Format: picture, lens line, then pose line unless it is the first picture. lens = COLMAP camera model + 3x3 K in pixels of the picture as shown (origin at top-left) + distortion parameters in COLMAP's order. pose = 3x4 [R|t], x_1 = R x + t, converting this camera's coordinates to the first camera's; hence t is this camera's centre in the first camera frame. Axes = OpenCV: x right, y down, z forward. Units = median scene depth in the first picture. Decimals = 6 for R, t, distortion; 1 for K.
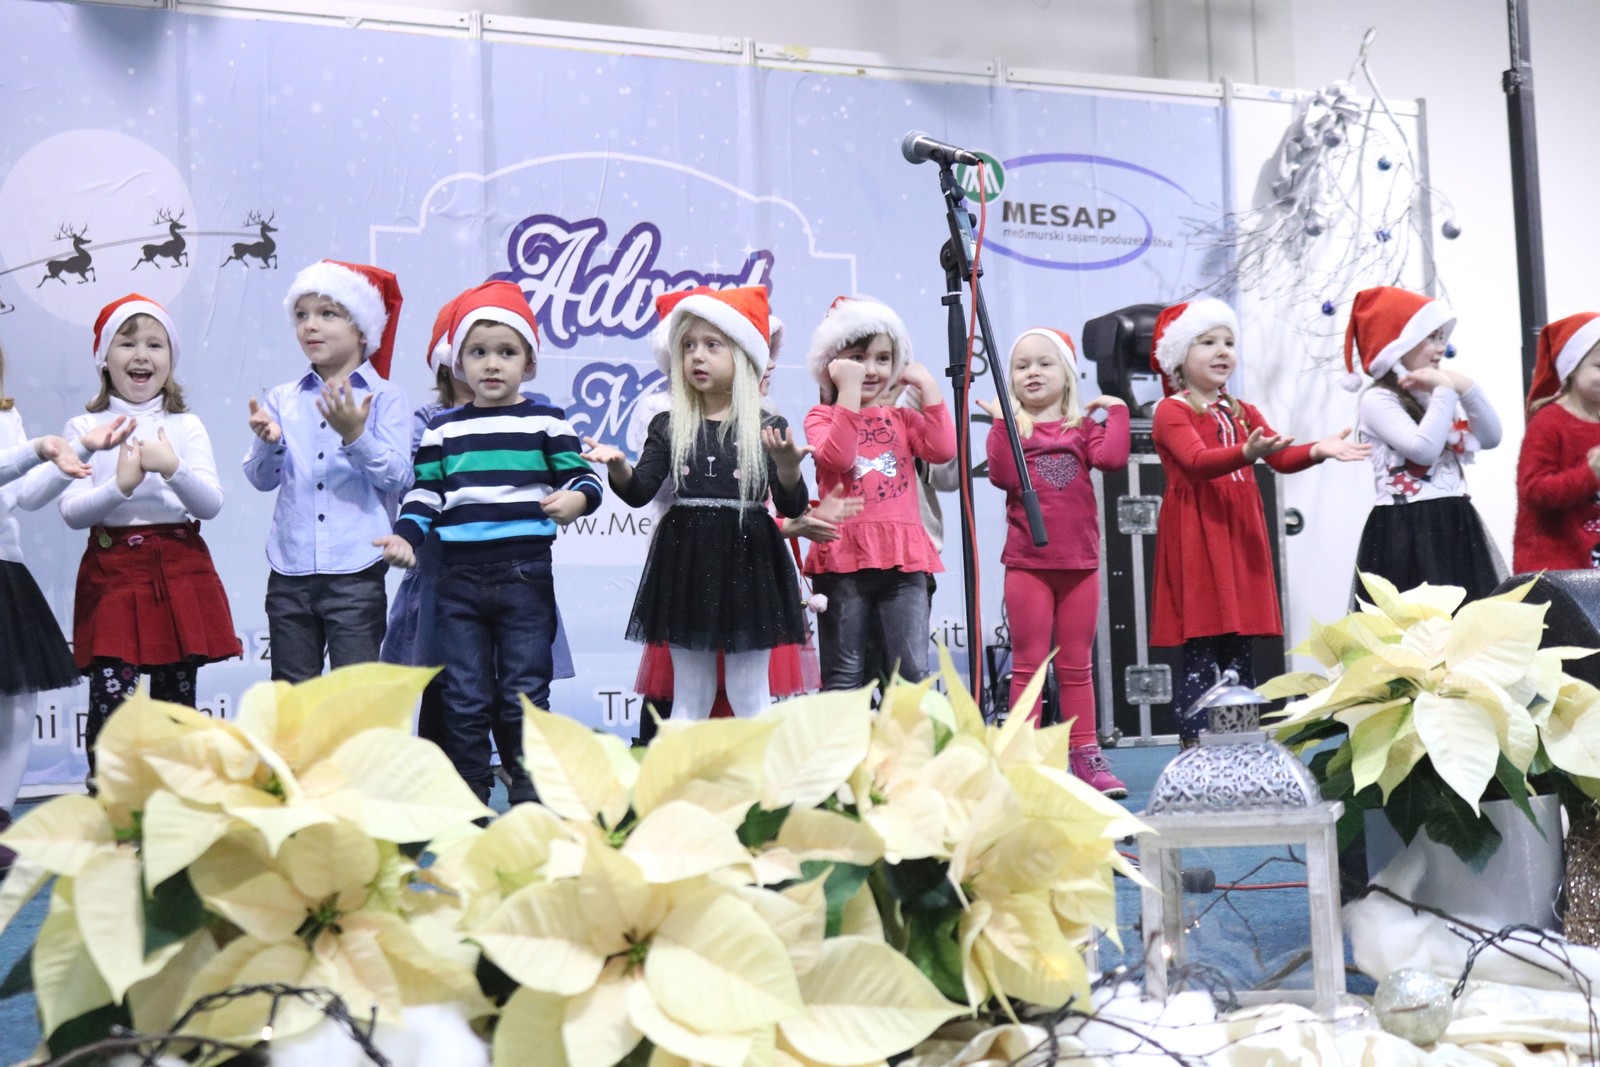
lens RADIAL K [[2305.7, 0, 806.4], [0, 2305.7, 497.8], [0, 0, 1]] dist [-0.036027, 0.000000]
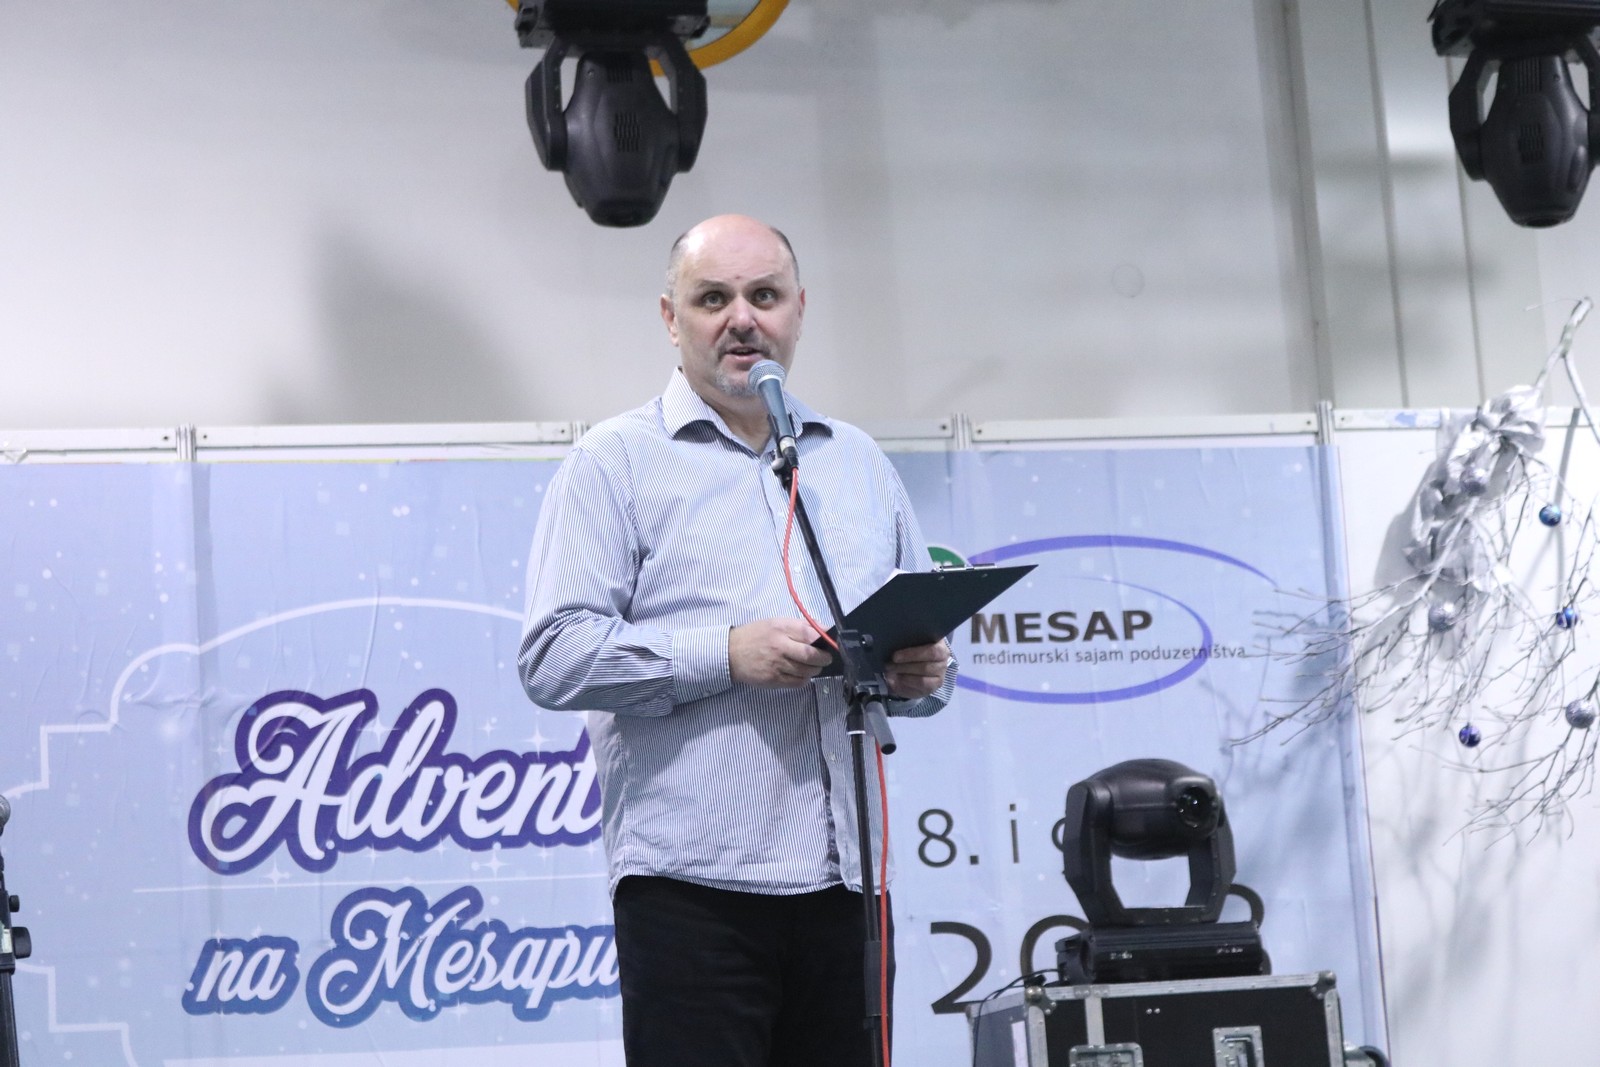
lens RADIAL K [[3803.9, 0, 801.4], [0, 3803.9, 525.4], [0, 0, 1]] dist [0.071521, 0.000000]
pose [[0.978594, -0.066183, -0.194866, 0.261392], [0.047255, 0.993841, -0.100232, -0.041314], [0.200300, 0.088878, 0.975695, -0.145823]]
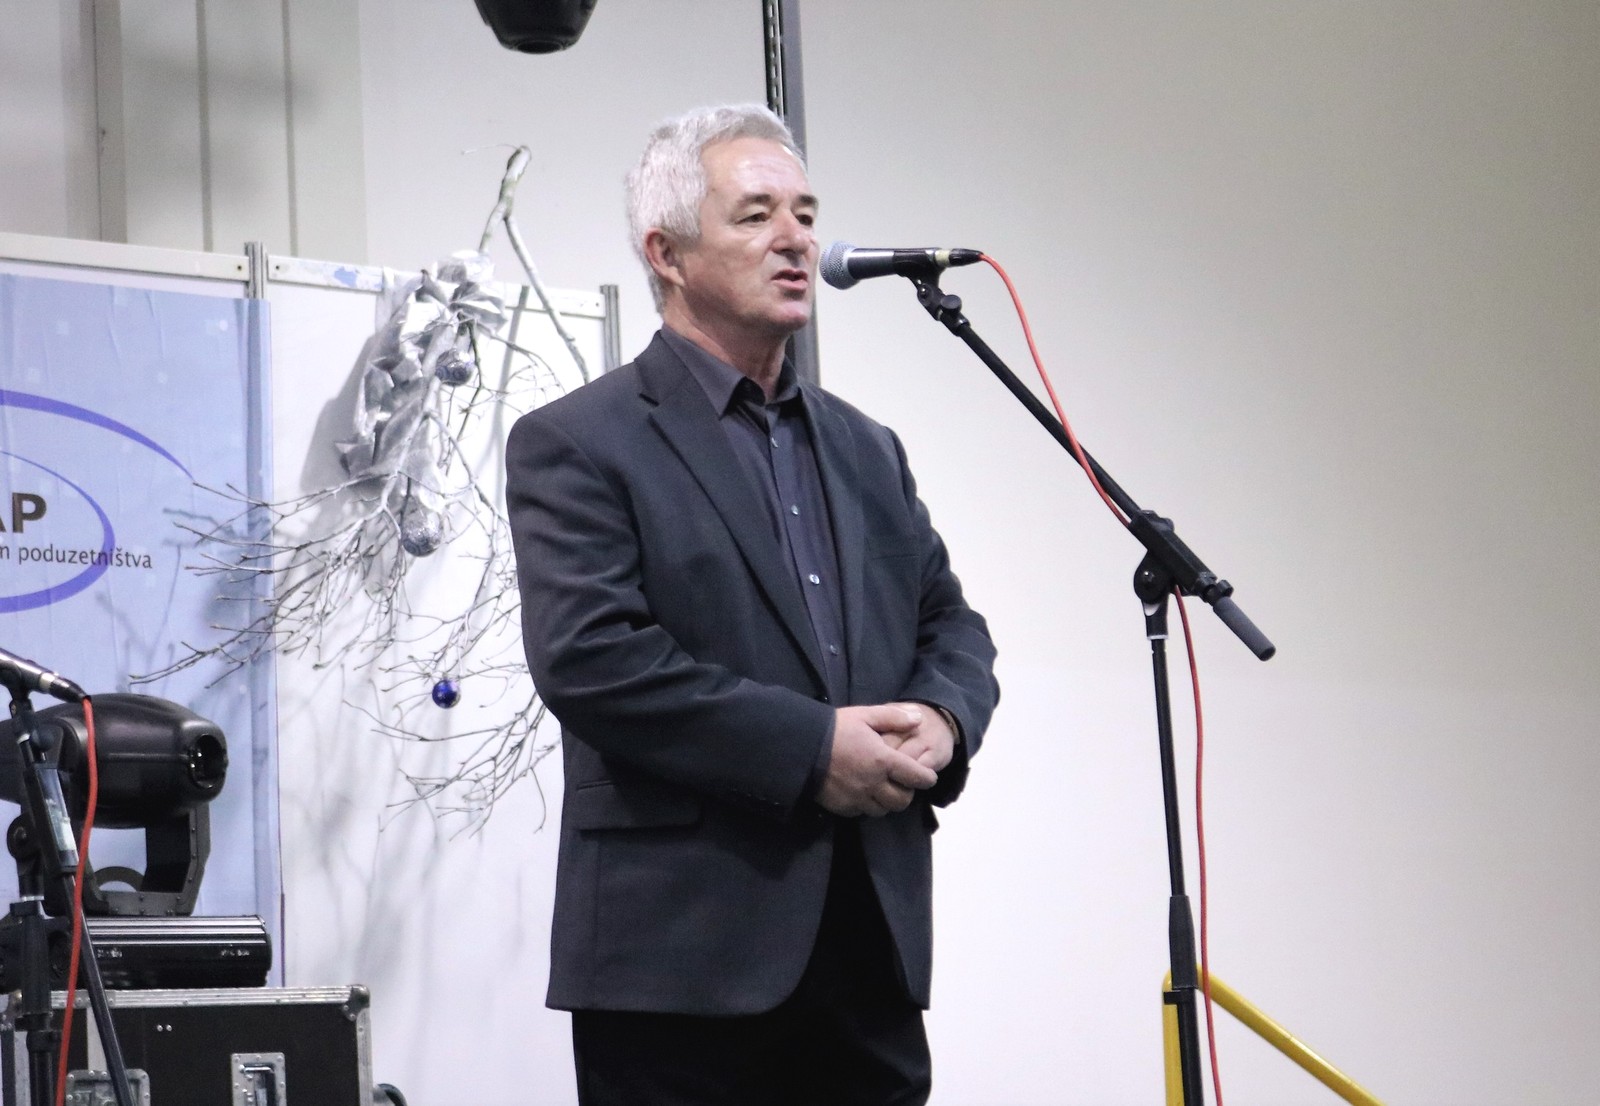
lens RADIAL K [[5238.3, 0, 811.9], [0, 5238.3, 462.9], [0, 0, 1]] dist [0.061997, 0.000000]
pose [[0.948563, 0.030500, 0.315116, -0.075207], [-0.004153, 0.996462, -0.083947, -0.035004], [-0.316561, 0.078321, 0.945333, -0.170976]]
